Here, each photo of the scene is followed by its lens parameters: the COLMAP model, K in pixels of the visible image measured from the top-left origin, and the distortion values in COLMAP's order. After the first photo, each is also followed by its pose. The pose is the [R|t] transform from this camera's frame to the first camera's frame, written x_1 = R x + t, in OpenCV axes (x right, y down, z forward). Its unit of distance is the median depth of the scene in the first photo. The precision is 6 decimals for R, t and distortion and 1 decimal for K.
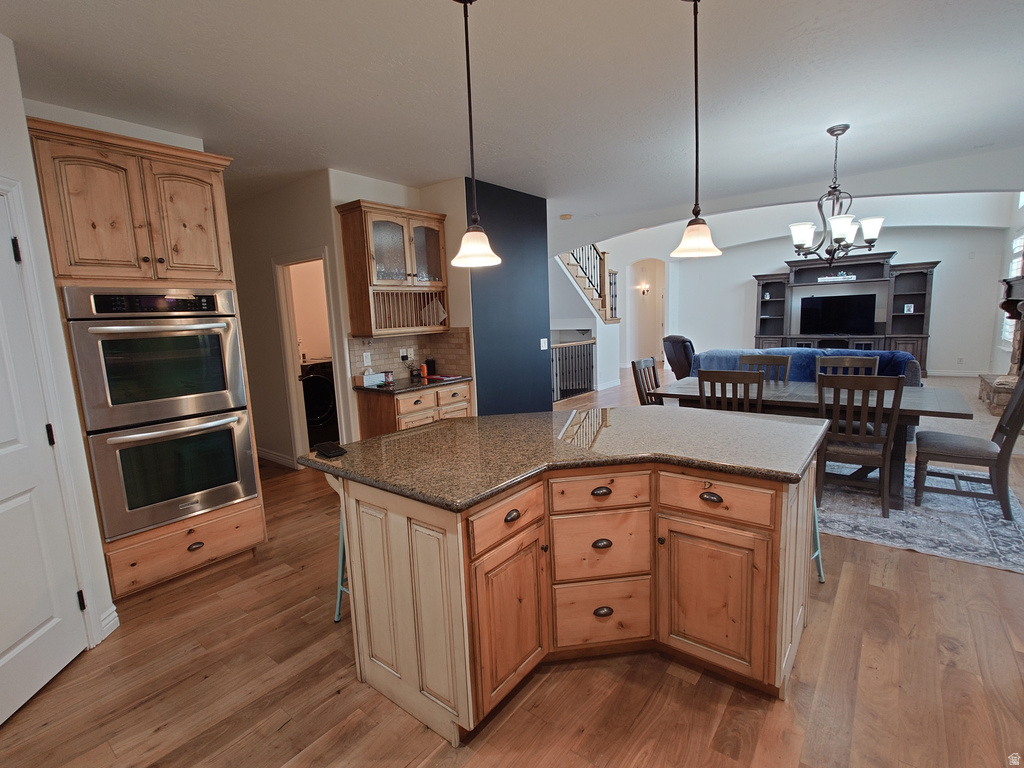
lens RADIAL K [[490.5, 0, 515.0], [0, 490.5, 384.1], [0, 0, 1]] dist [0.007660, -0.002943]
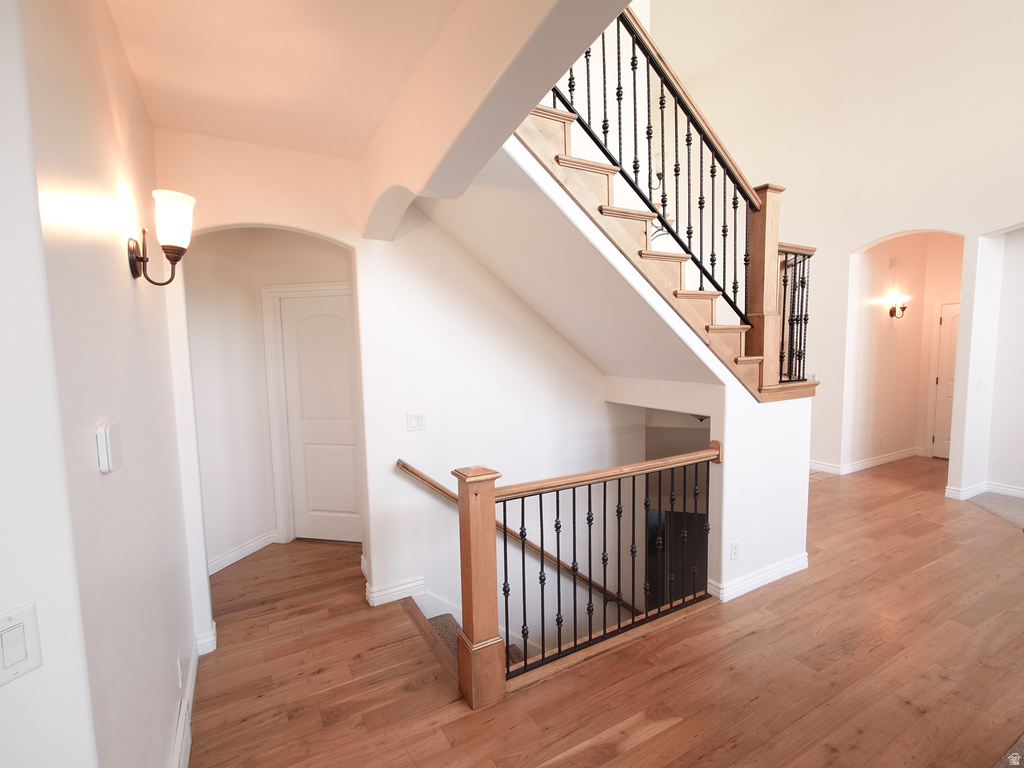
lens RADIAL K [[490.5, 0, 514.9], [0, 490.5, 389.3], [0, 0, 1]] dist [0.007660, -0.002943]
pose [[0.929207, 0.056177, -0.365264, 0.153451], [-0.069858, 0.997260, -0.024337, -0.112892], [0.362896, 0.048131, 0.930586, 0.635297]]
